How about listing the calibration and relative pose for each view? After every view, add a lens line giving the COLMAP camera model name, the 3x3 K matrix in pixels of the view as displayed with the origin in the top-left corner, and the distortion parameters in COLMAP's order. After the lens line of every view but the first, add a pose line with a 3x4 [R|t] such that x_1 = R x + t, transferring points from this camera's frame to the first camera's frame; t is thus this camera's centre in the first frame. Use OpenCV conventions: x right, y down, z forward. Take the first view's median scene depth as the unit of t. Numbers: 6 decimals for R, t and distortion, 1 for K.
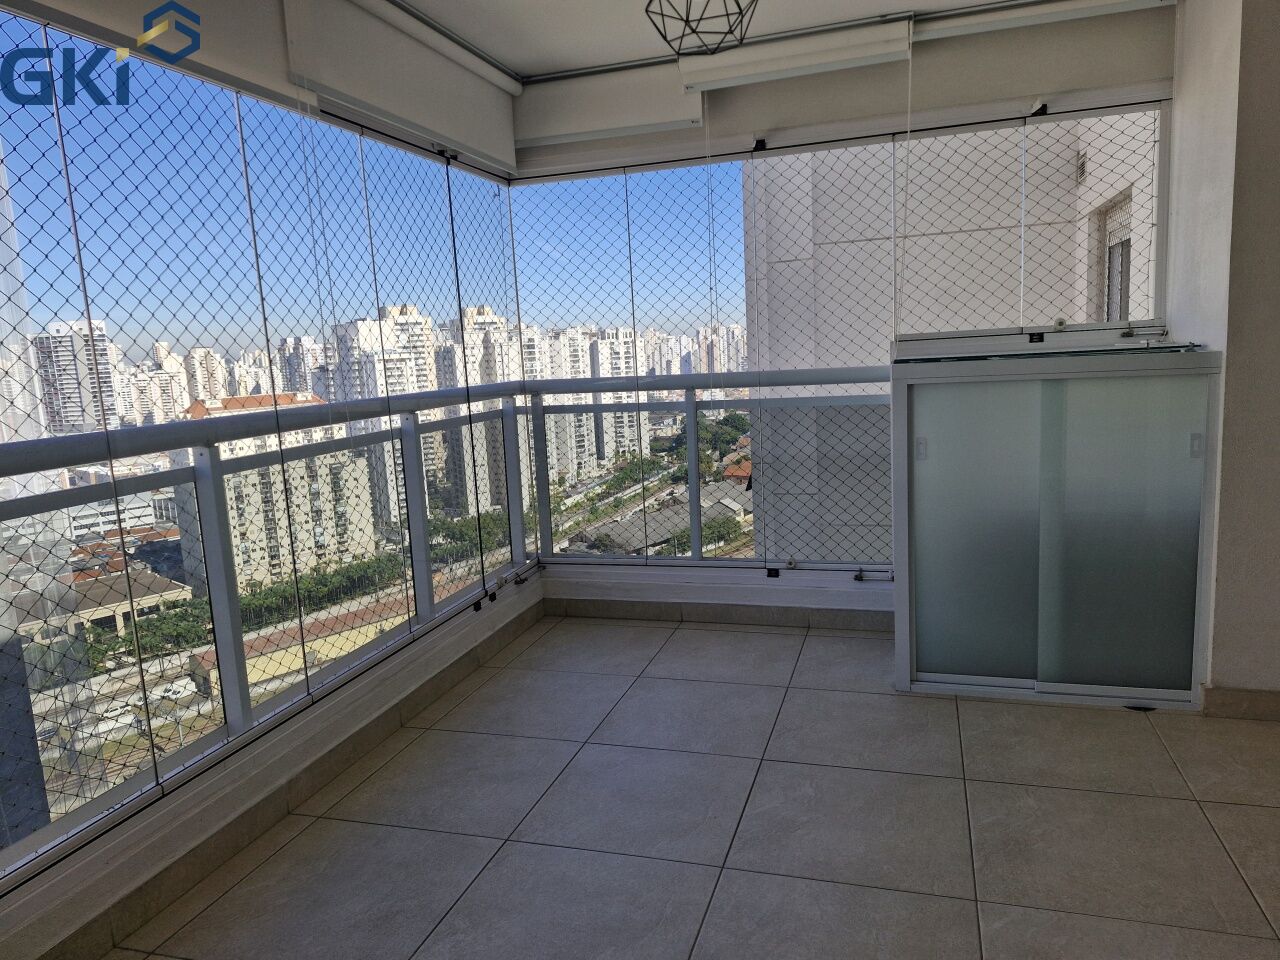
lens RADIAL K [[895.3, 0, 644.5], [0, 895.3, 485.8], [0, 0, 1]] dist [0.086011, -0.095706]
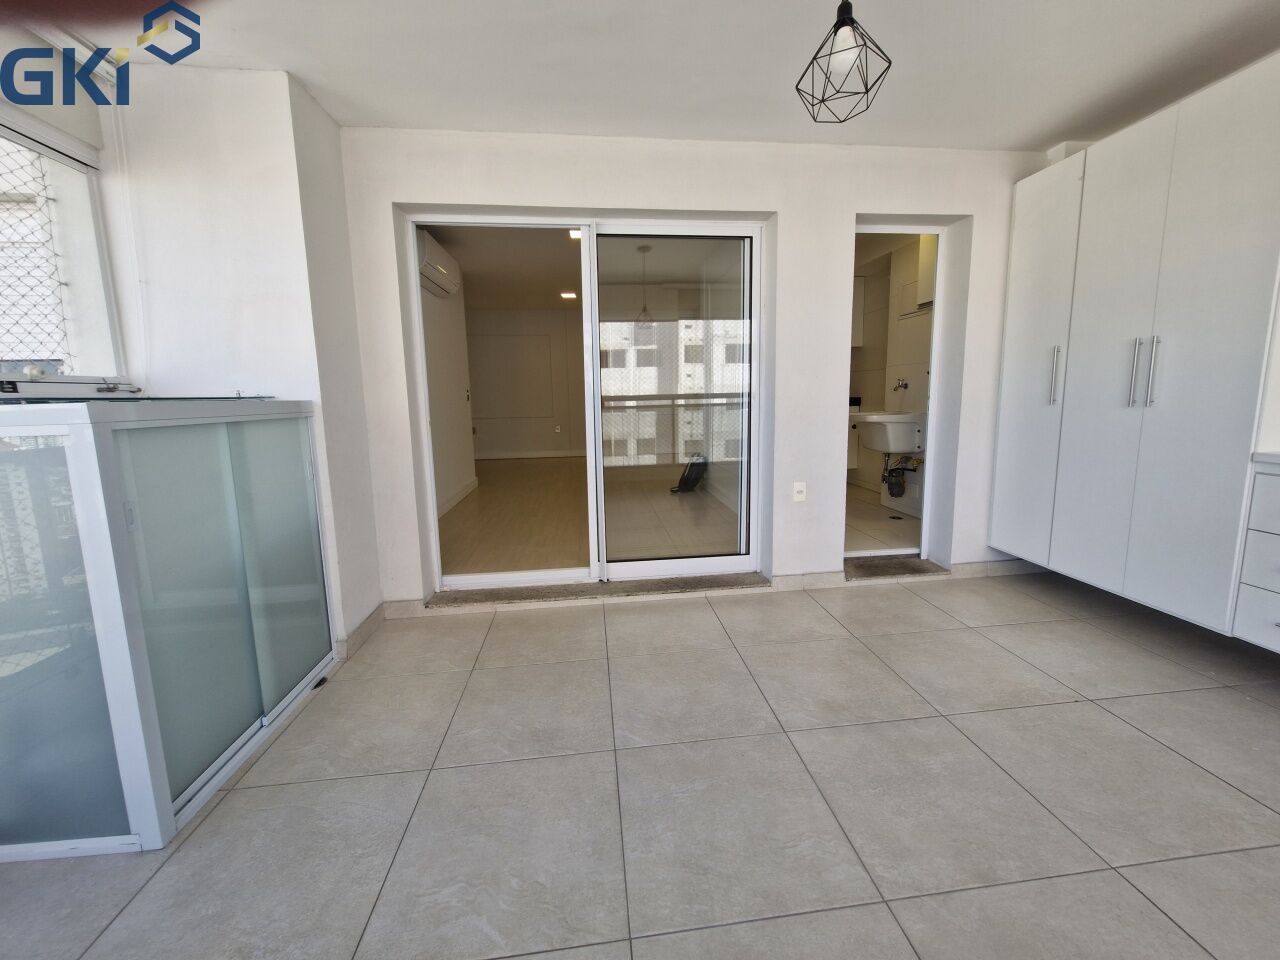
lens RADIAL K [[503.1, 0, 645.8], [0, 503.1, 459.8], [0, 0, 1]] dist [0.004952, -0.000202]
pose [[-0.404314, -0.059136, 0.912706, -0.304503], [0.184200, 0.972196, 0.144588, -0.086703], [-0.895880, 0.226580, -0.382179, 0.960177]]
